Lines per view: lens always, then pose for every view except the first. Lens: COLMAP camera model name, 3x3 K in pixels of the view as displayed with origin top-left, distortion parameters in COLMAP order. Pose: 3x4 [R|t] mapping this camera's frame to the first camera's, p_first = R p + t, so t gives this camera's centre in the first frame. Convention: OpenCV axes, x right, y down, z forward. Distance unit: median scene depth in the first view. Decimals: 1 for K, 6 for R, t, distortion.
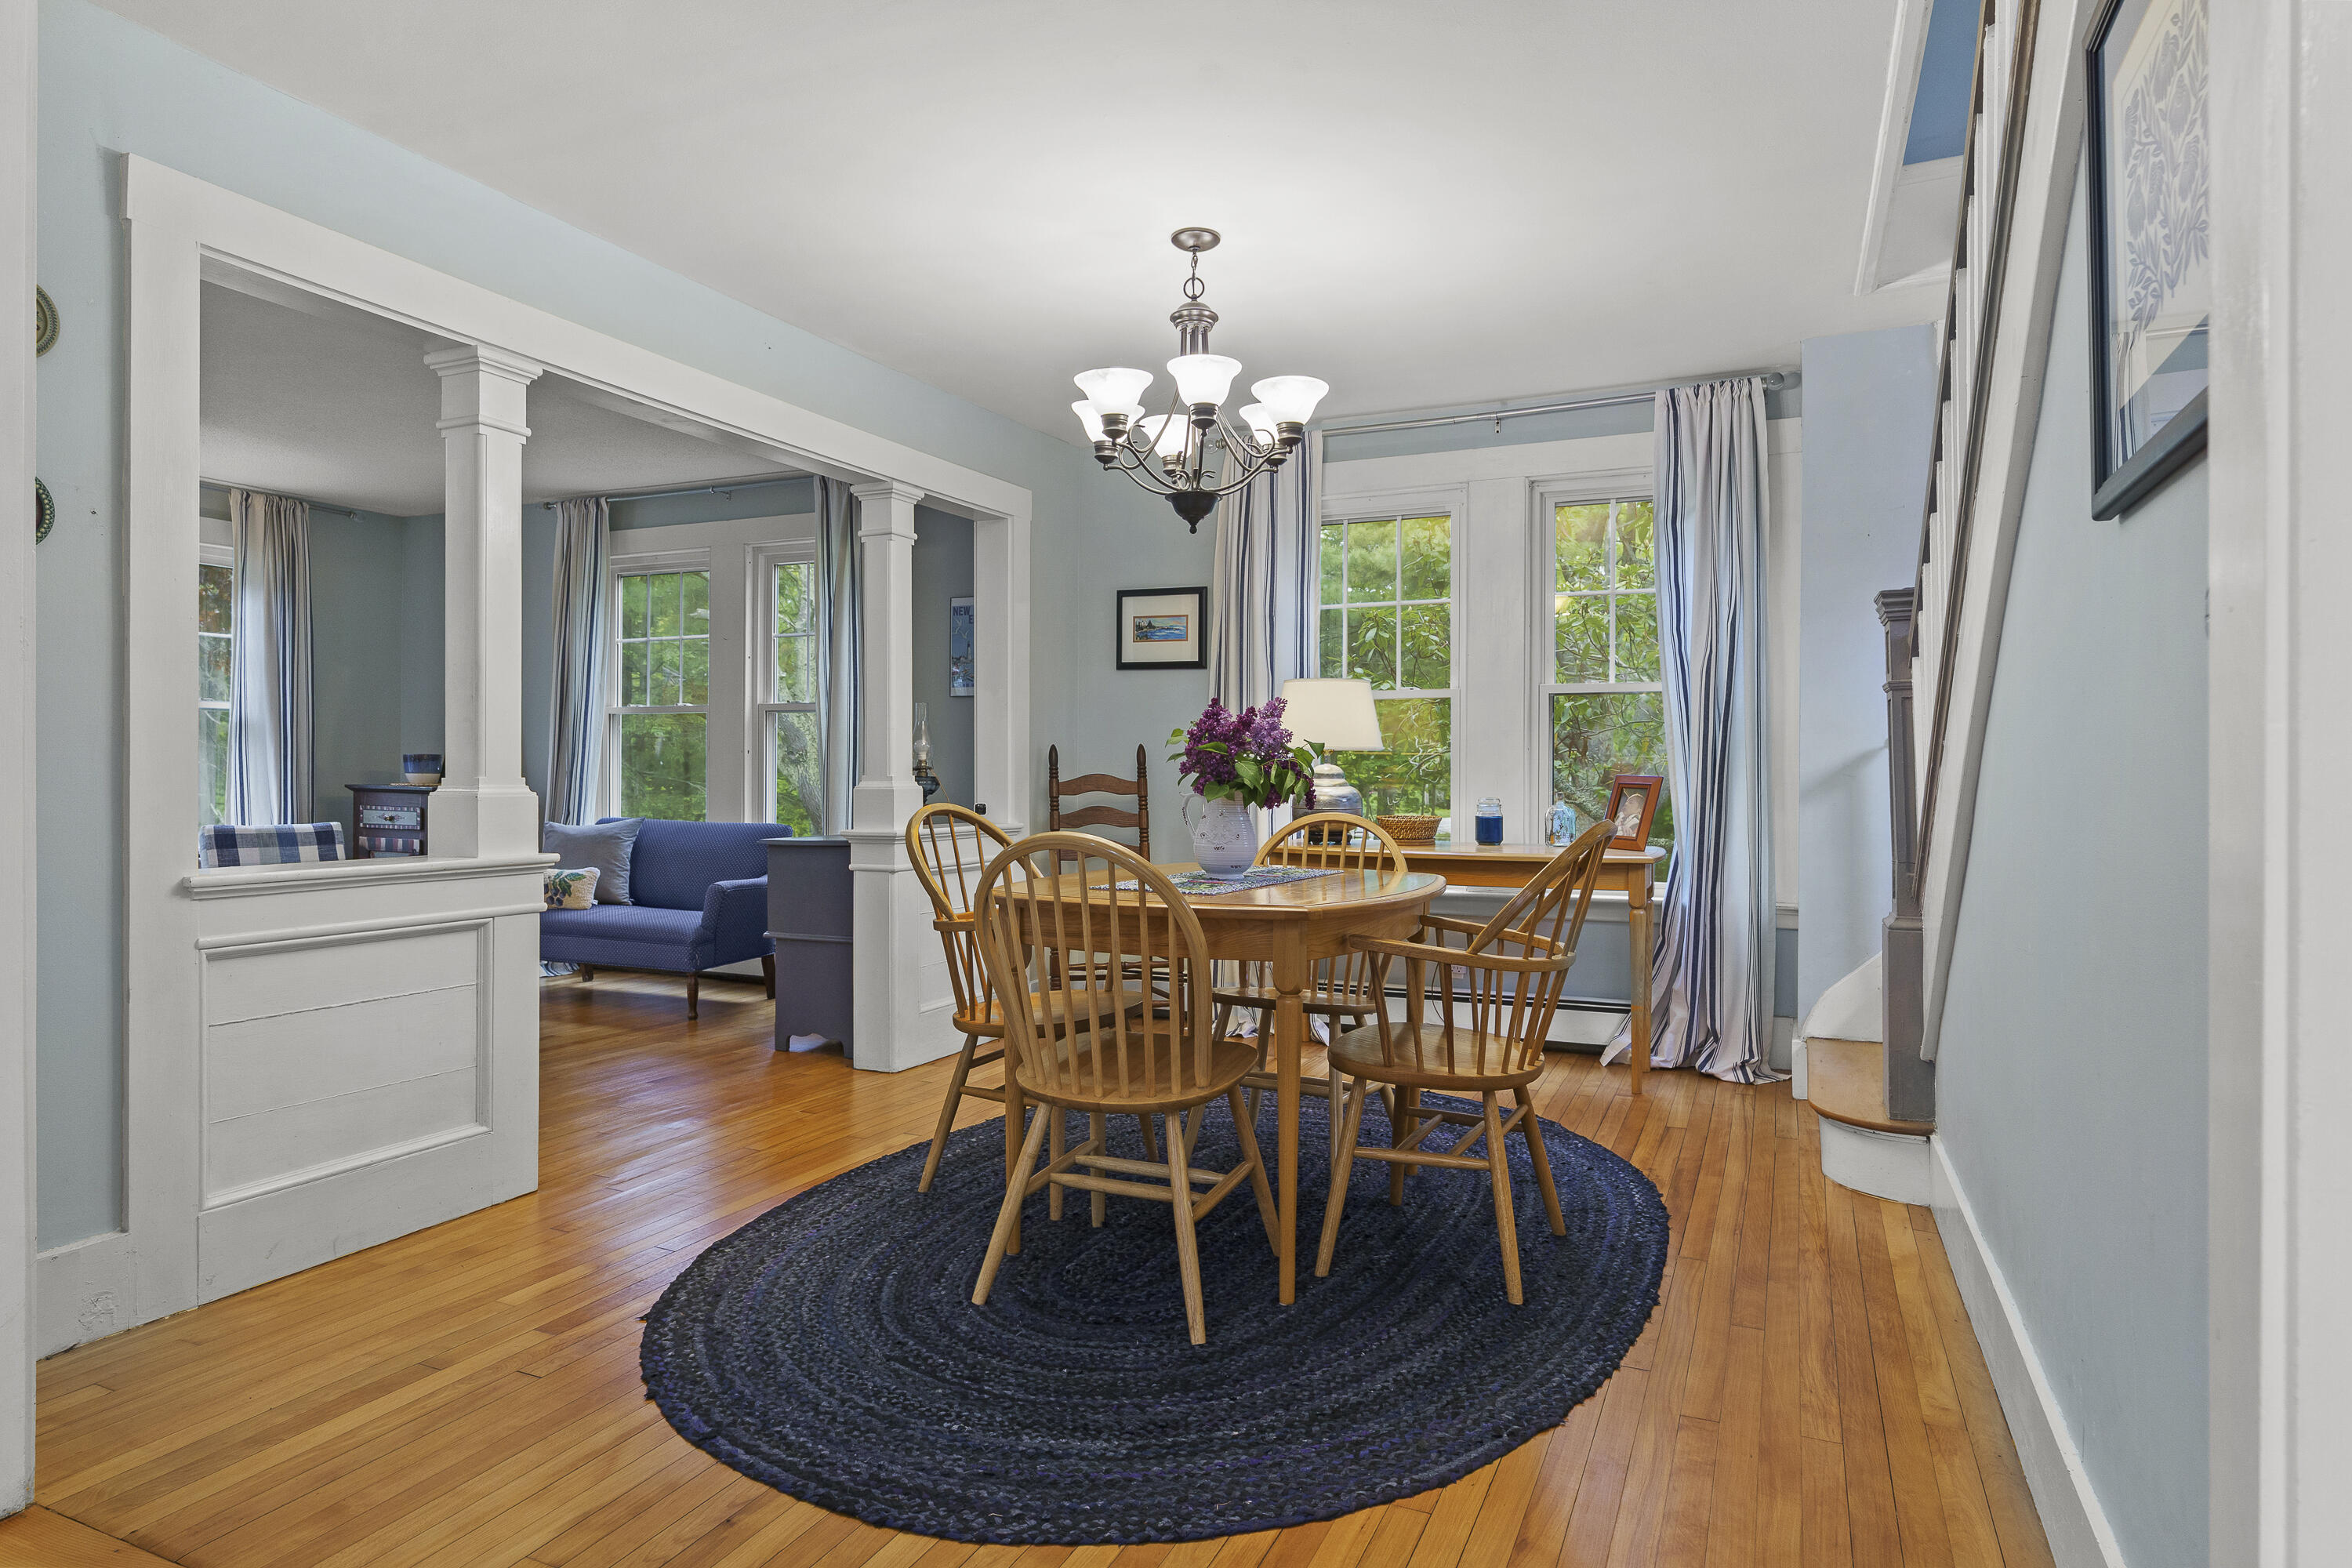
lens RADIAL K [[1379.3, 0, 1176.0], [0, 1379.3, 784.0], [0, 0, 1]] dist [-0.000885, -0.000211]
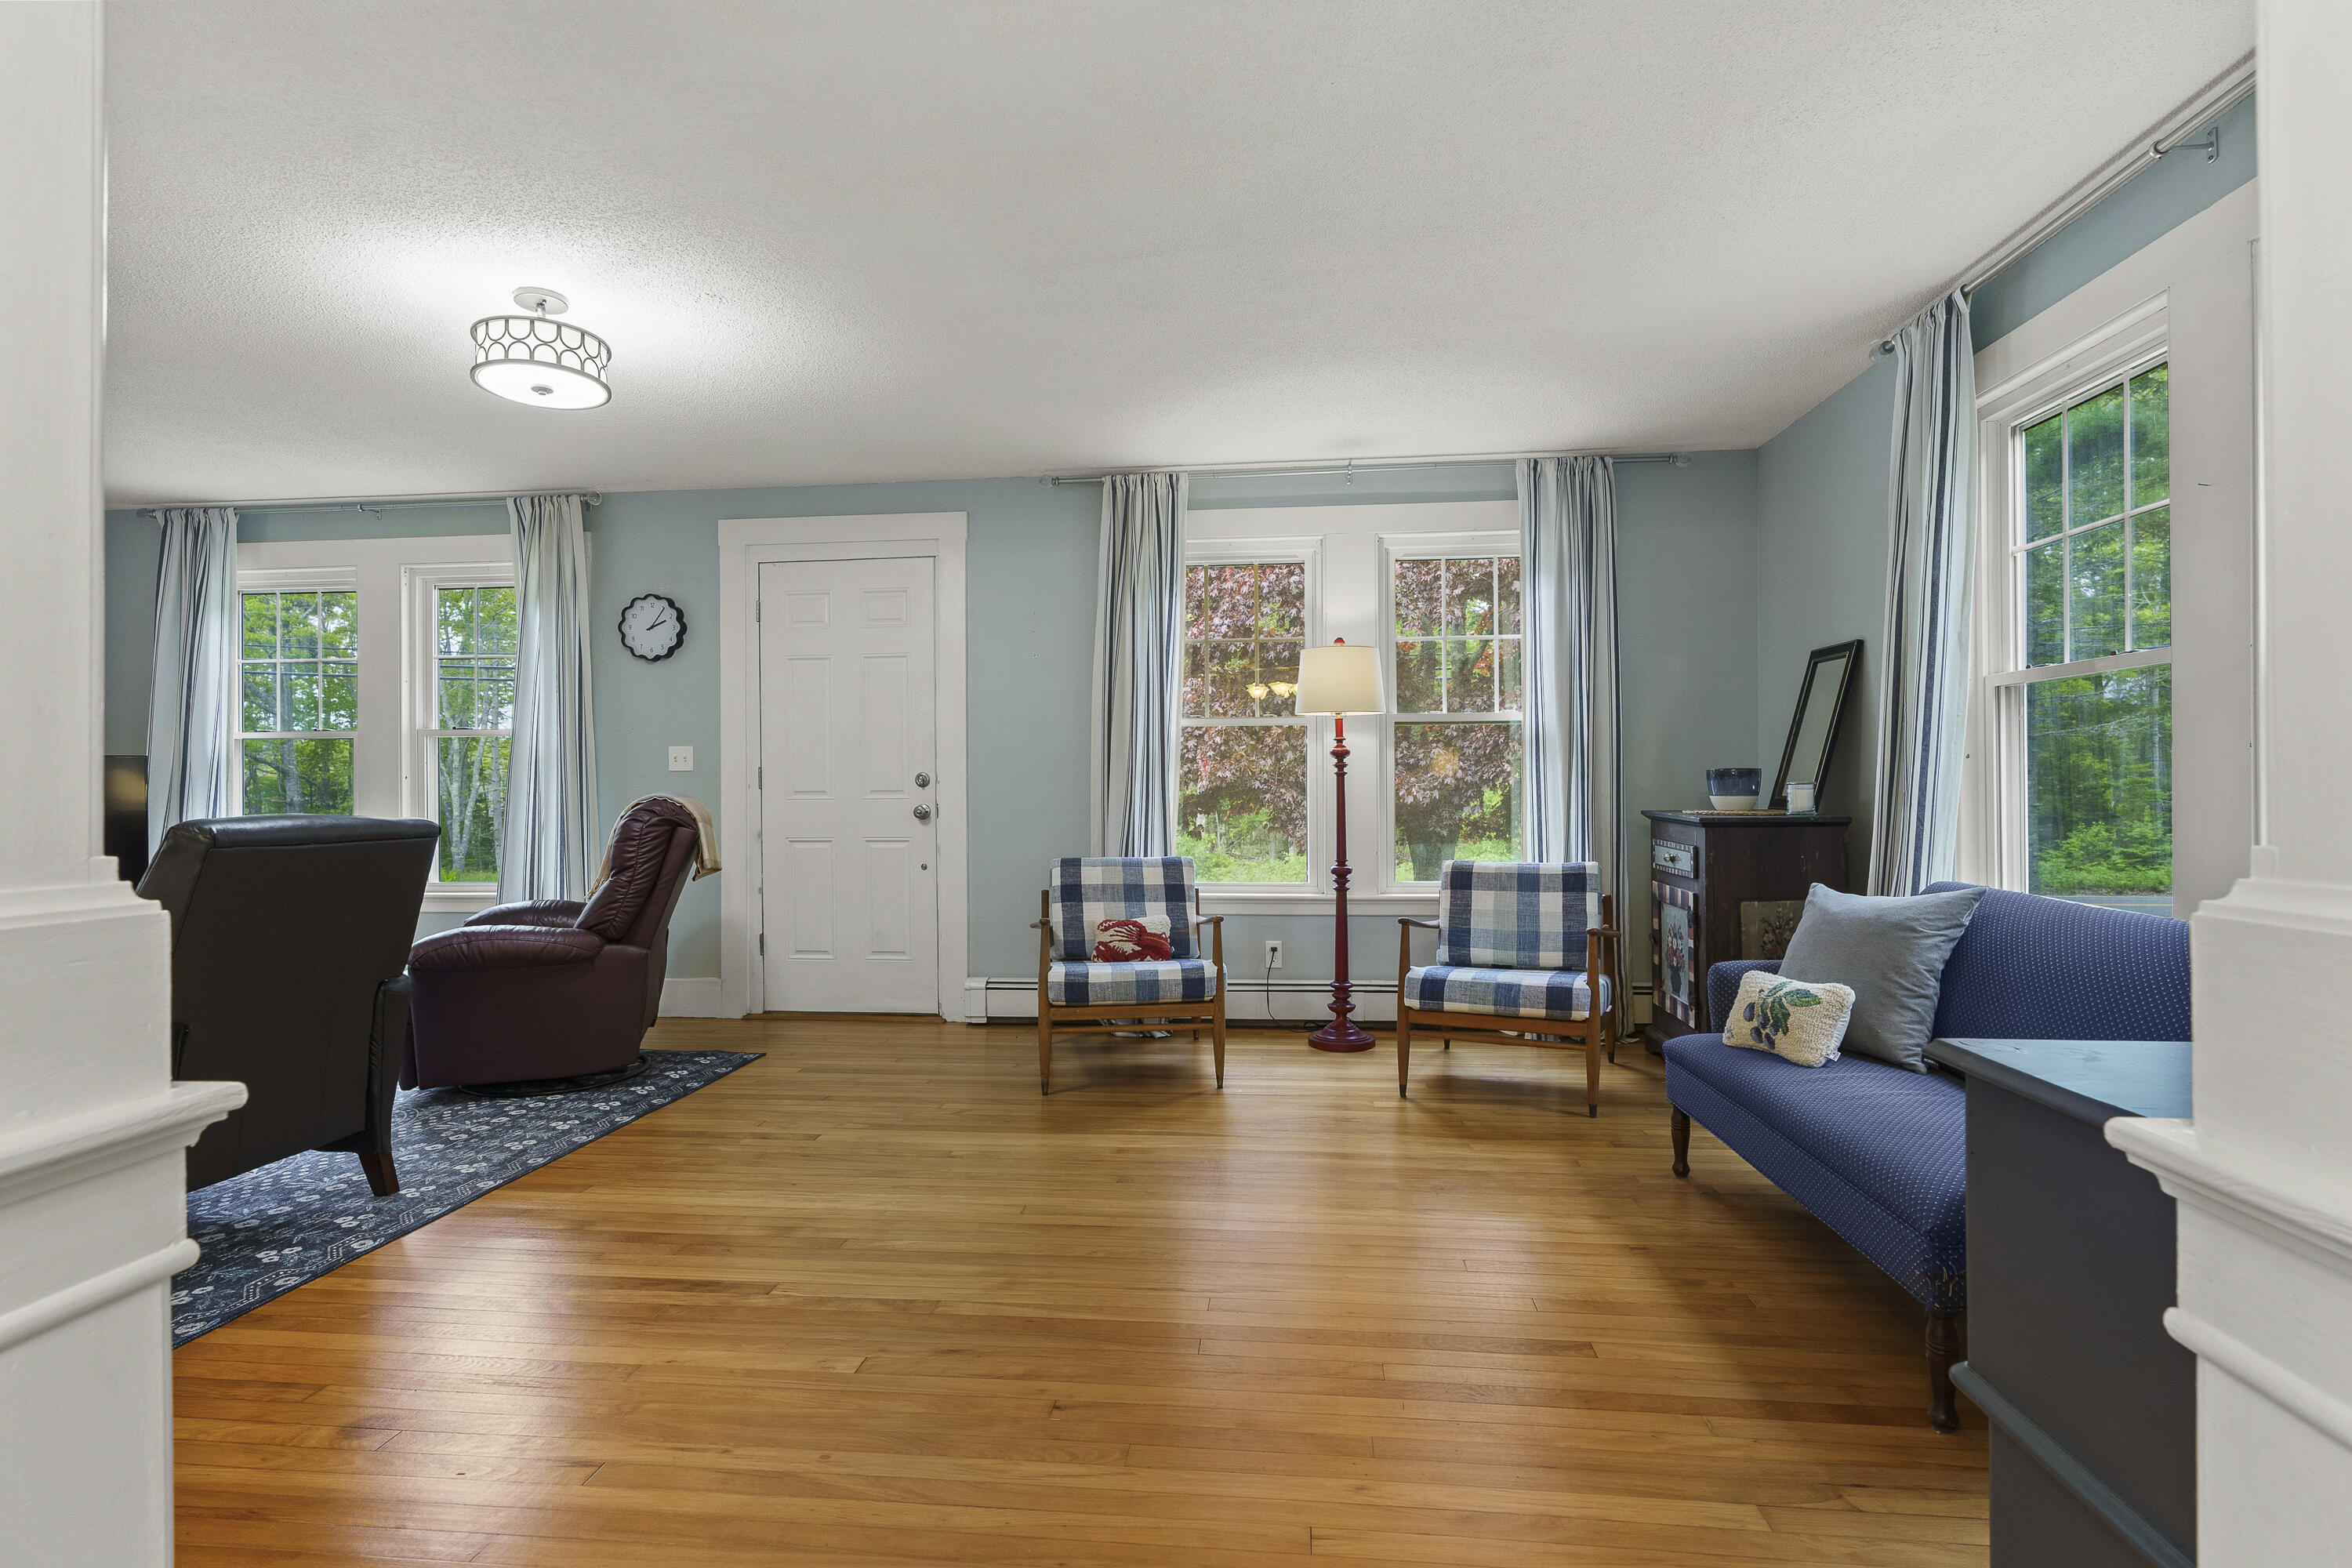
lens RADIAL K [[1125.9, 0, 1176.0], [0, 1125.9, 784.0], [0, 0, 1]] dist [0.000062, -0.000032]
pose [[0.305314, -0.011022, -0.952188, -0.095979], [0.009032, 0.999922, -0.008679, -0.012077], [0.952209, -0.005951, 0.305389, 0.616260]]
